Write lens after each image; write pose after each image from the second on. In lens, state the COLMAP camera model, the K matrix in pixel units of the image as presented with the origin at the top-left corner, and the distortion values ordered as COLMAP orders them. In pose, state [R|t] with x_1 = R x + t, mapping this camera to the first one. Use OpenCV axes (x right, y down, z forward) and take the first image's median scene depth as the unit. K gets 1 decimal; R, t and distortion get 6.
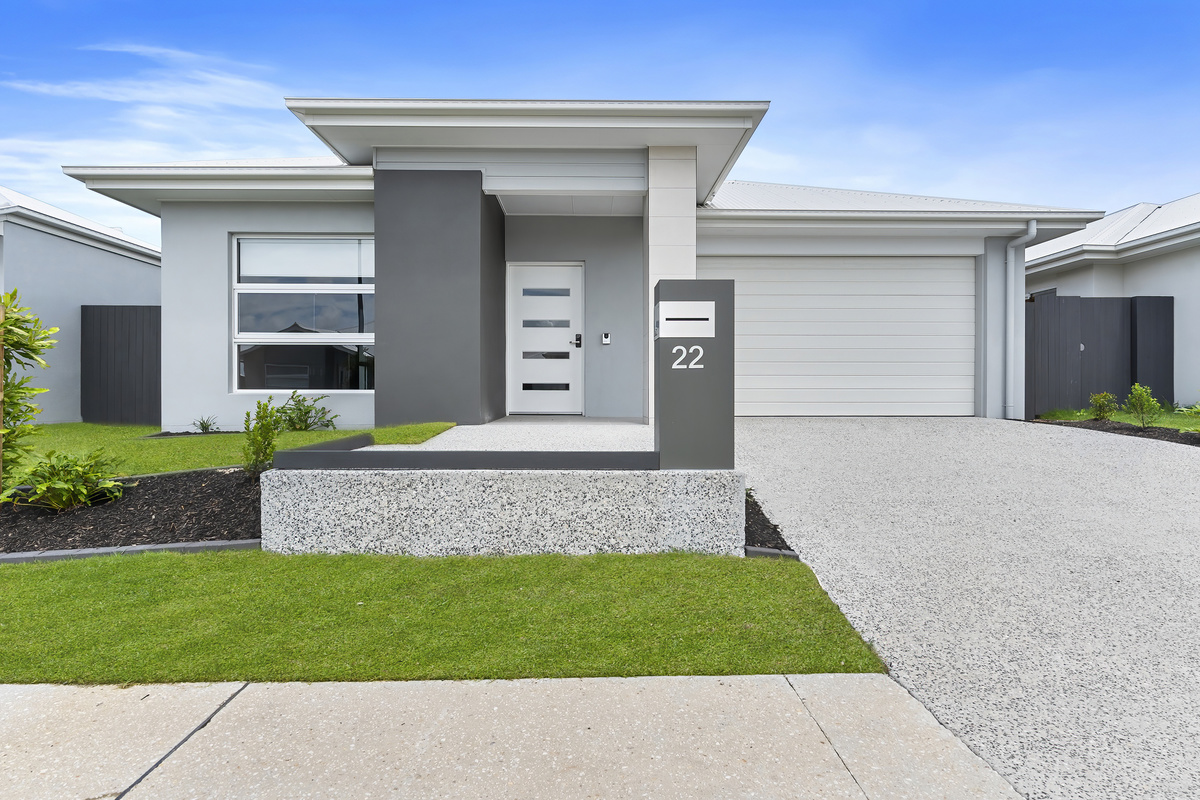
lens RADIAL K [[688.0, 0, 600.7], [0, 688.0, 397.4], [0, 0, 1]] dist [0.007124, -0.000860]
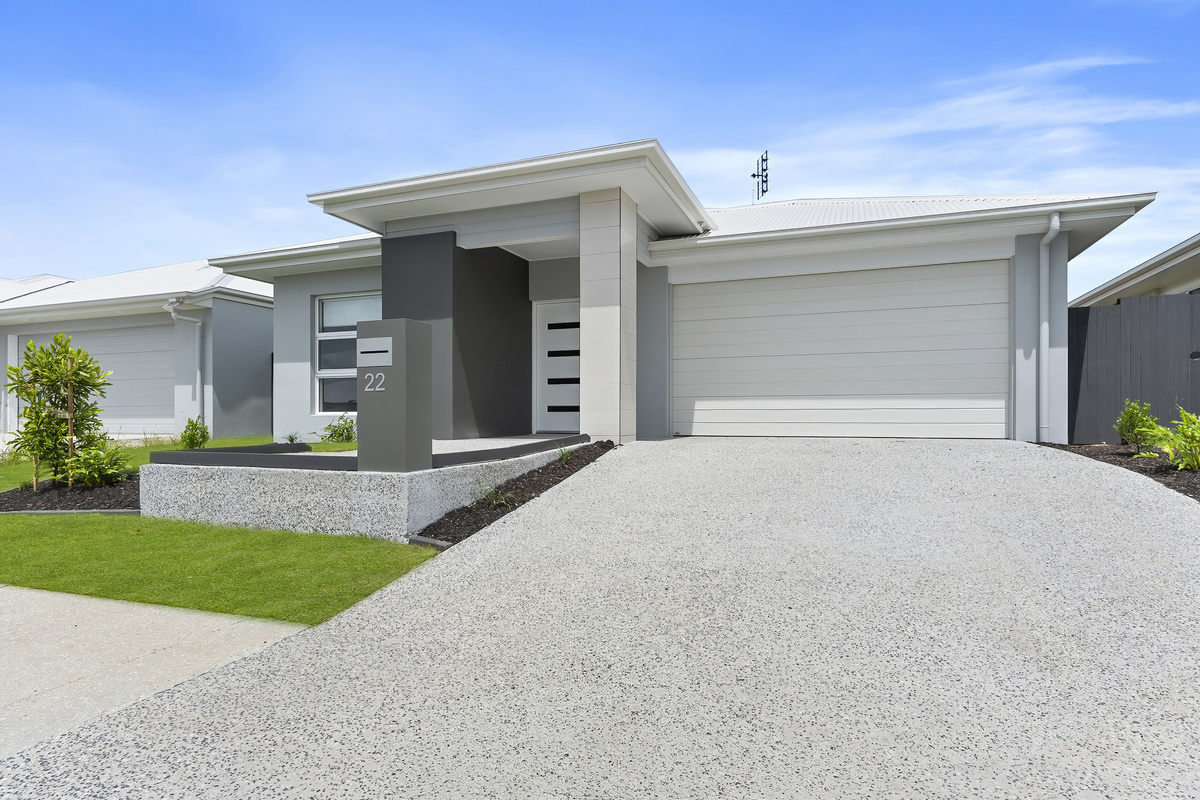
lens RADIAL K [[655.9, 0, 597.4], [0, 655.9, 420.1], [0, 0, 1]] dist [0.006545, 0.000259]
pose [[0.927003, 0.000567, -0.375053, 0.963824], [-0.001503, 0.999996, -0.002203, 0.013314], [0.375051, 0.002605, 0.927001, 0.041847]]
